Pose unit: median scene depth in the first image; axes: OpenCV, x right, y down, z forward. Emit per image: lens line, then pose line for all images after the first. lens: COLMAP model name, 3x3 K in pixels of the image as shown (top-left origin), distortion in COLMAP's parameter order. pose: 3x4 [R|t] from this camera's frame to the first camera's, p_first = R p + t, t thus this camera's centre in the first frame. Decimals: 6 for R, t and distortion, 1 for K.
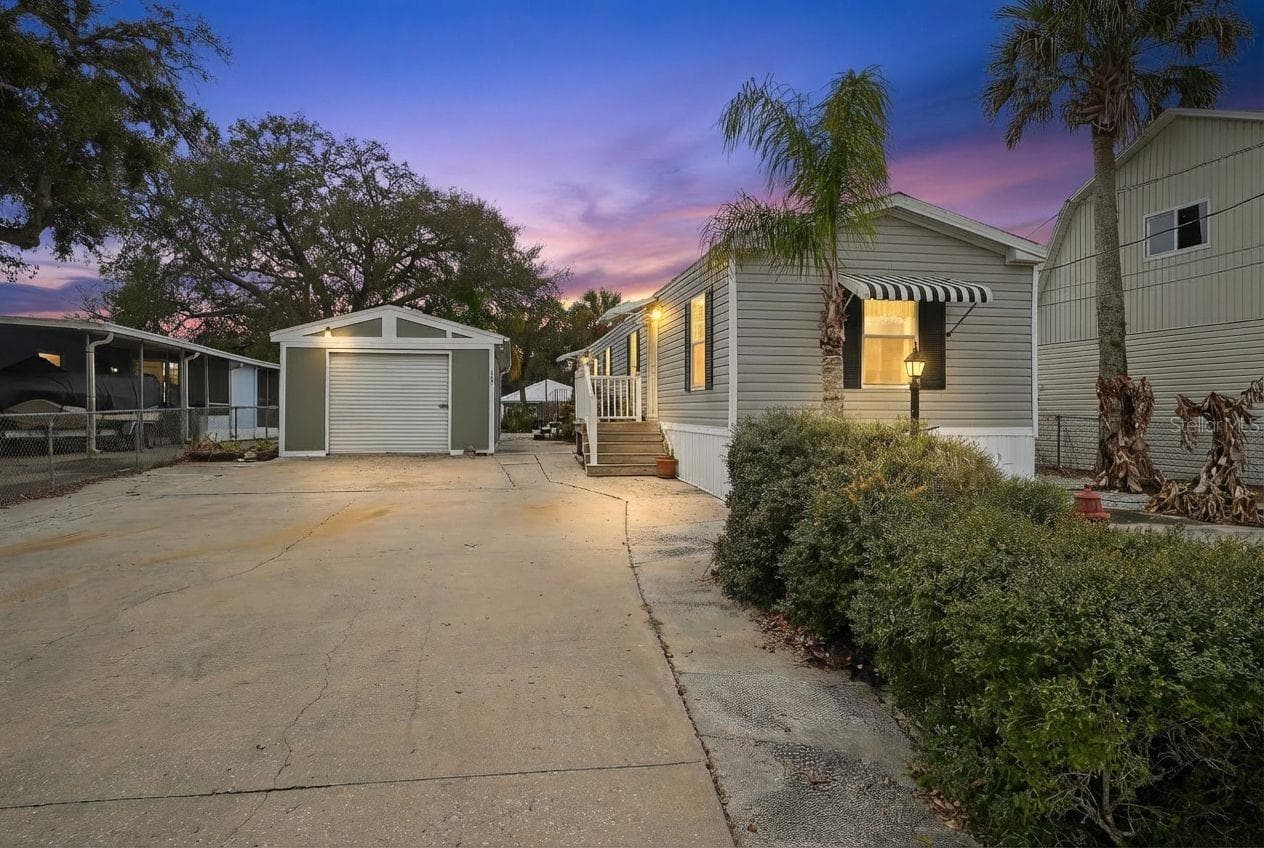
lens RADIAL K [[800.1, 0, 634.2], [0, 800.1, 409.5], [0, 0, 1]] dist [-0.002045, 0.000648]
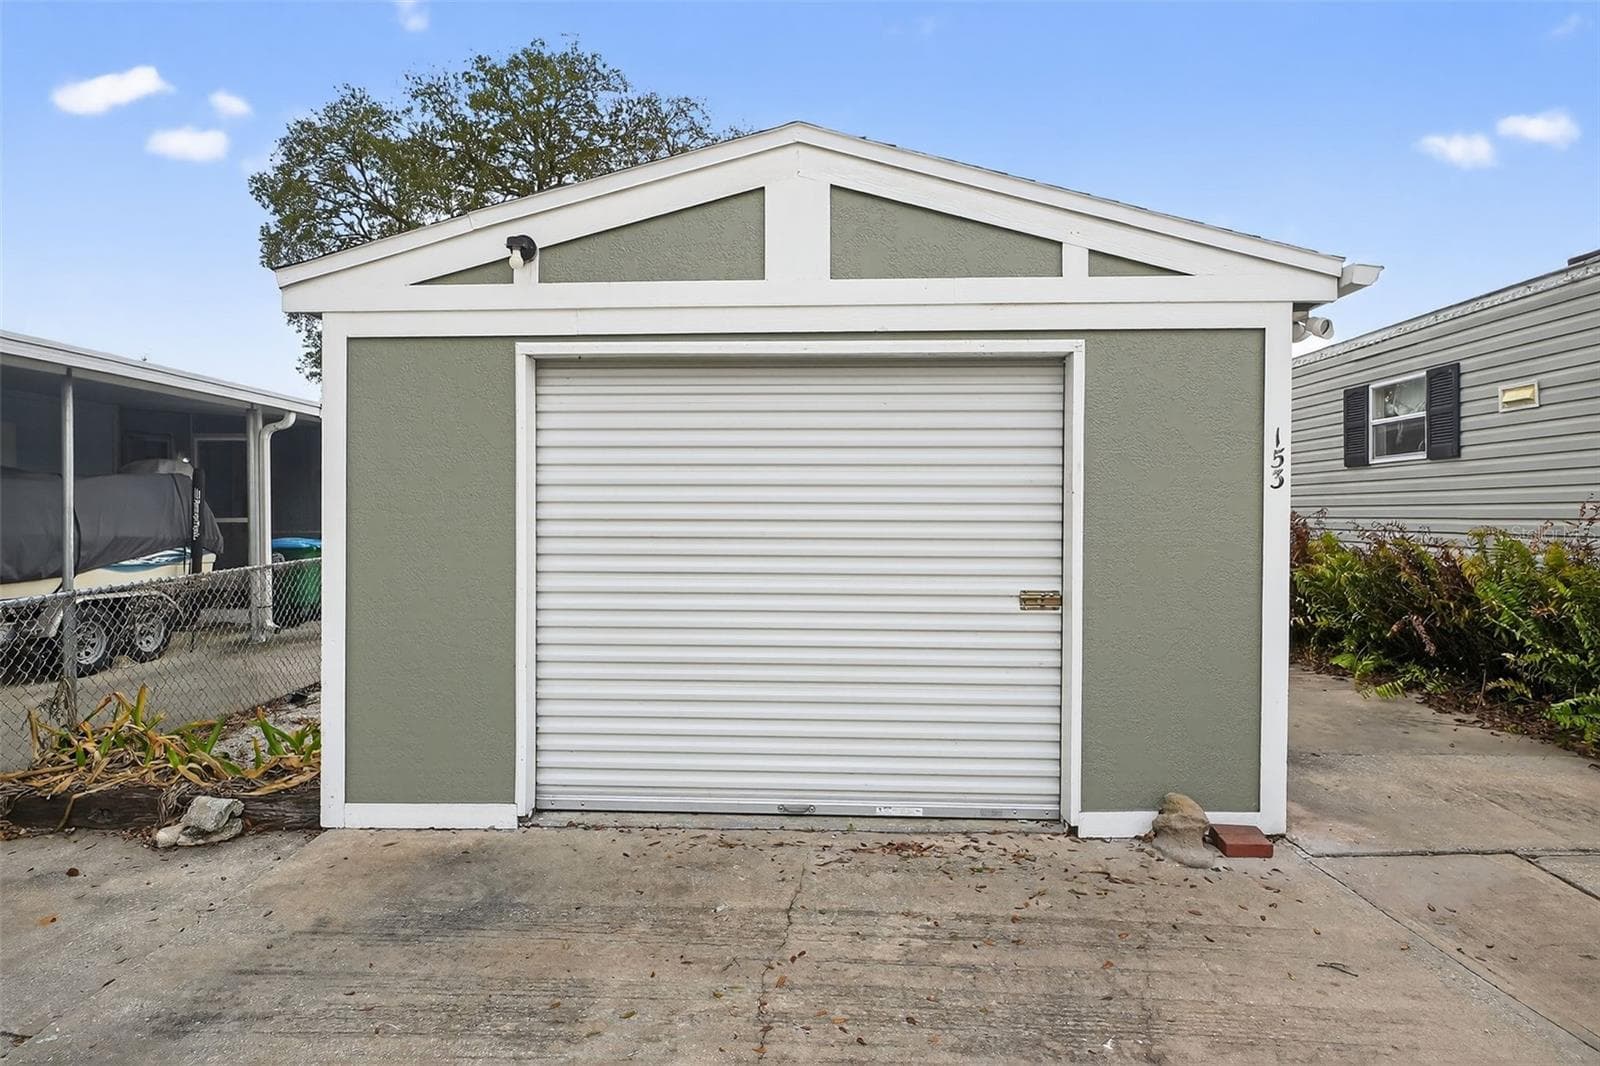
lens RADIAL K [[809.5, 0, 765.1], [0, 809.5, 511.7], [0, 0, 1]] dist [-0.000699, 0.000025]
pose [[0.978733, 0.002092, -0.205126, -0.339852], [0.000021, 0.999947, 0.010295, -0.038156], [0.205137, -0.010081, 0.978681, 0.989513]]
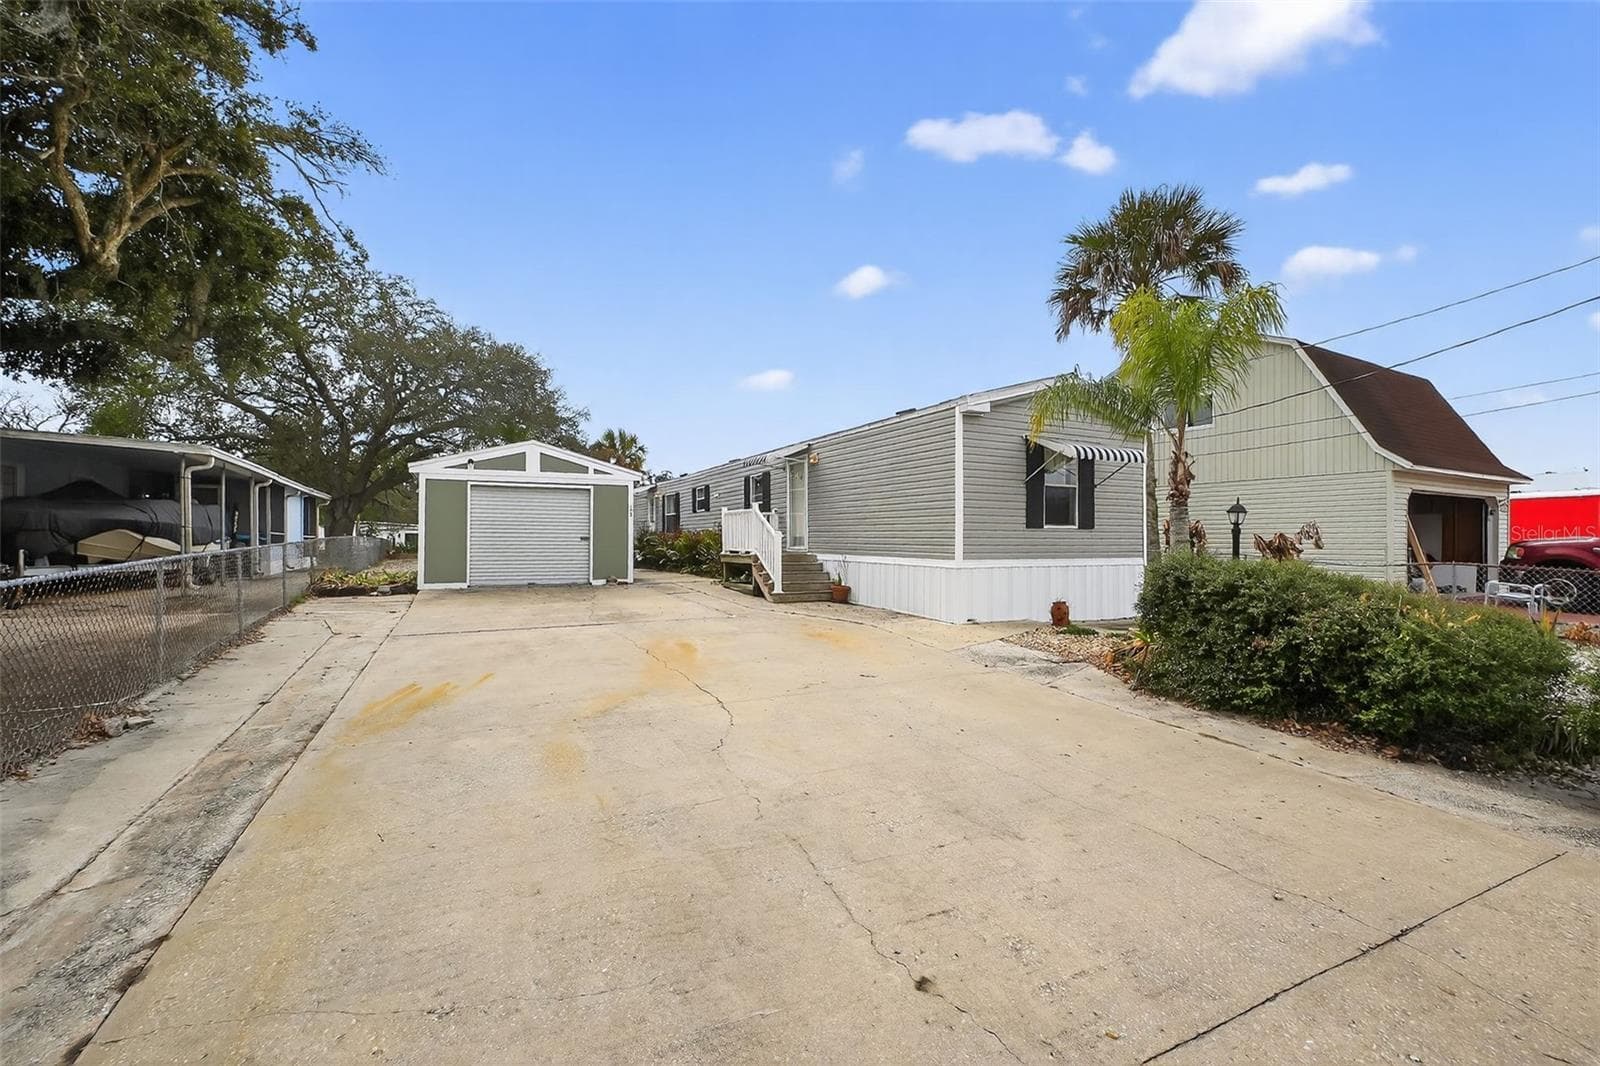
lens RADIAL K [[679.9, 0, 792.9], [0, 679.9, 535.0], [0, 0, 1]] dist [-0.015383, 0.000183]
pose [[0.954187, 0.002869, 0.299196, -0.311660], [-0.002273, 0.999995, -0.002340, -0.009085], [-0.299201, 0.001553, 0.954189, 0.086540]]
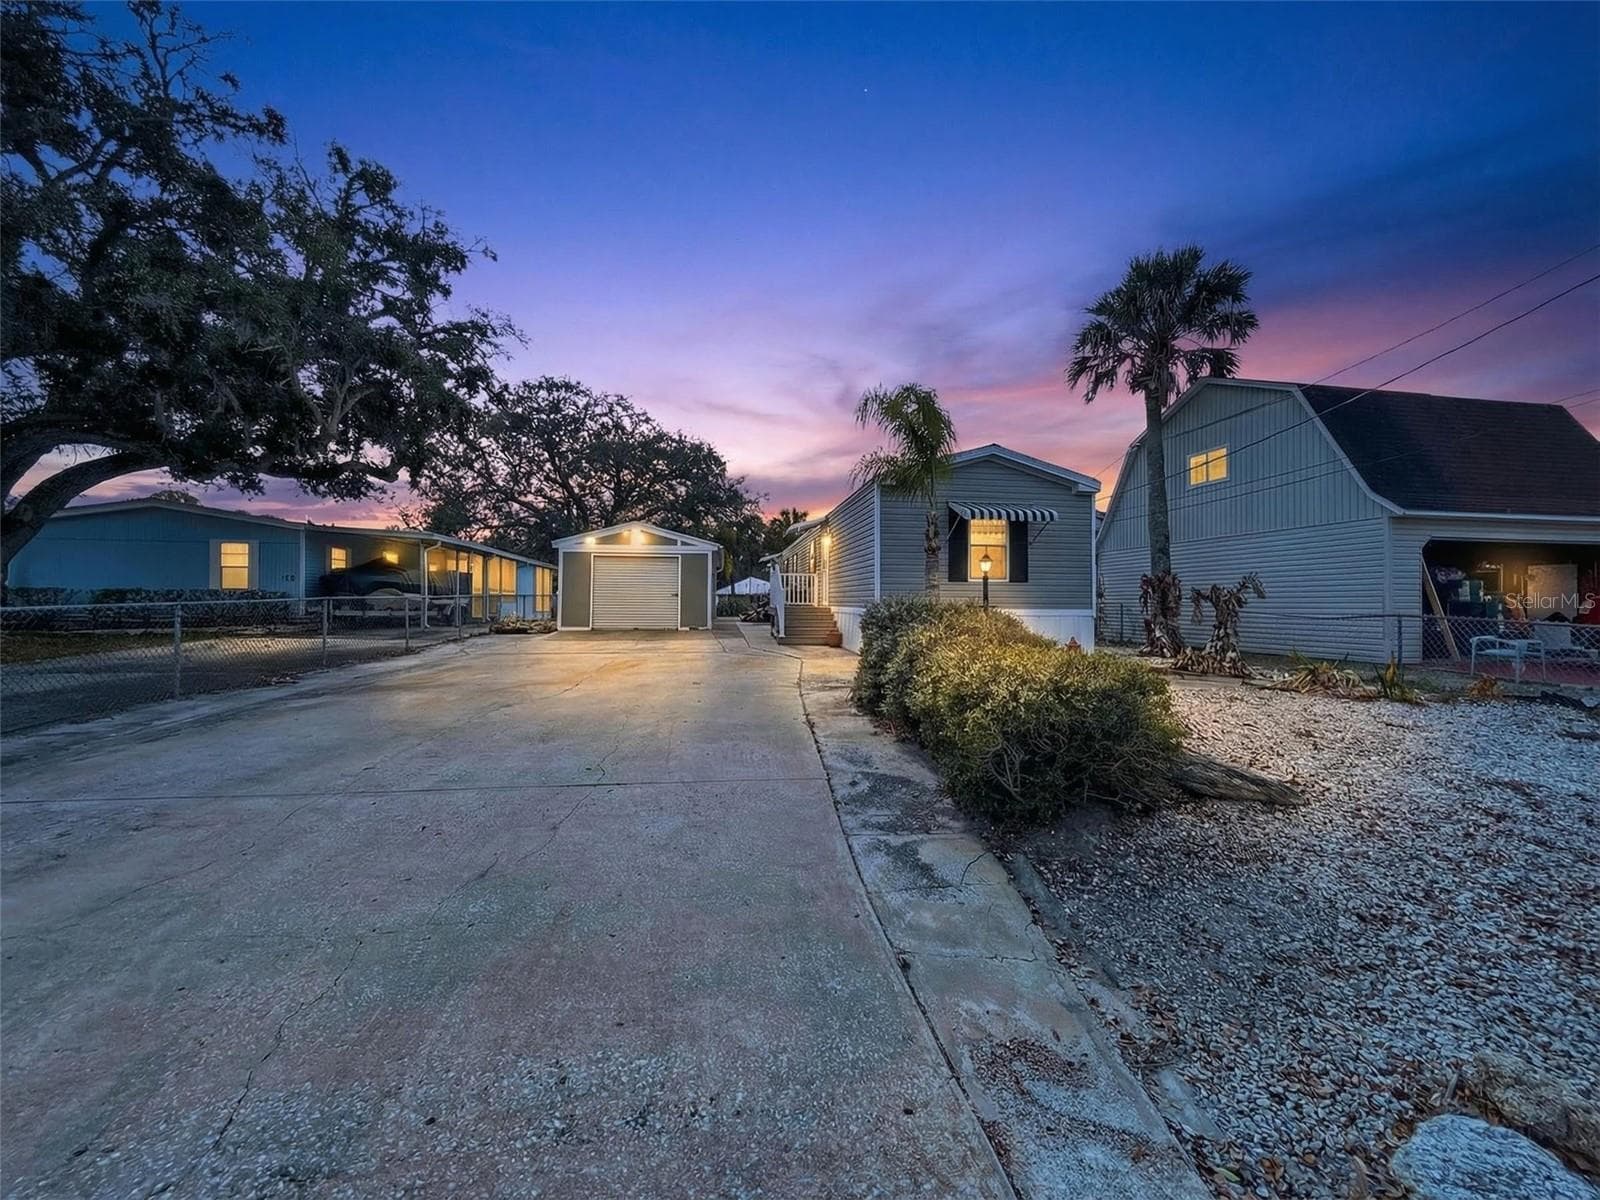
lens RADIAL K [[632.8, 0, 797.0], [0, 632.8, 596.4], [0, 0, 1]] dist [0.001140, 0.000134]
pose [[0.999277, 0.004680, -0.037720, 0.017036], [-0.004935, 0.999966, -0.006661, 0.007201], [0.037687, 0.006843, 0.999266, -0.105842]]
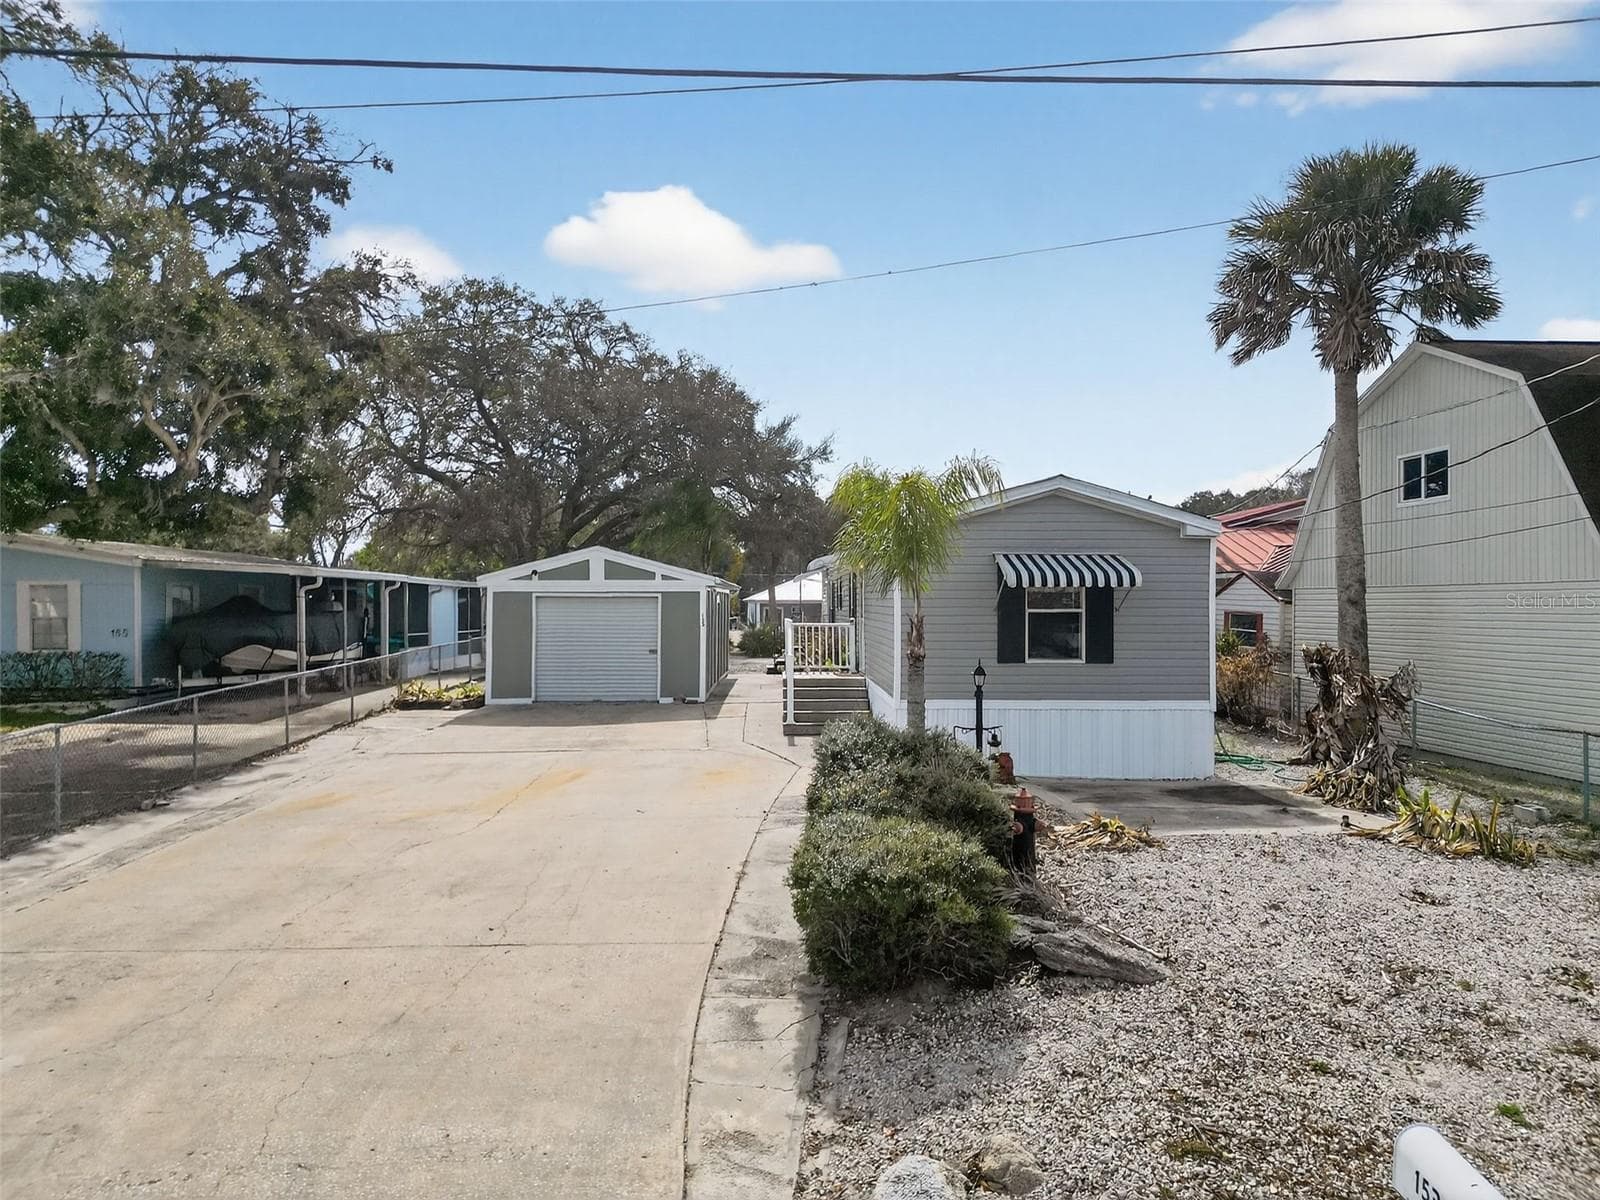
lens RADIAL K [[1118.2, 0, 794.3], [0, 1118.2, 601.1], [0, 0, 1]] dist [0.089279, -0.101209]
pose [[0.989867, -0.002247, -0.141983, 0.149475], [0.002637, 0.999993, 0.002553, -0.085554], [0.141977, -0.002901, 0.989866, -0.368251]]
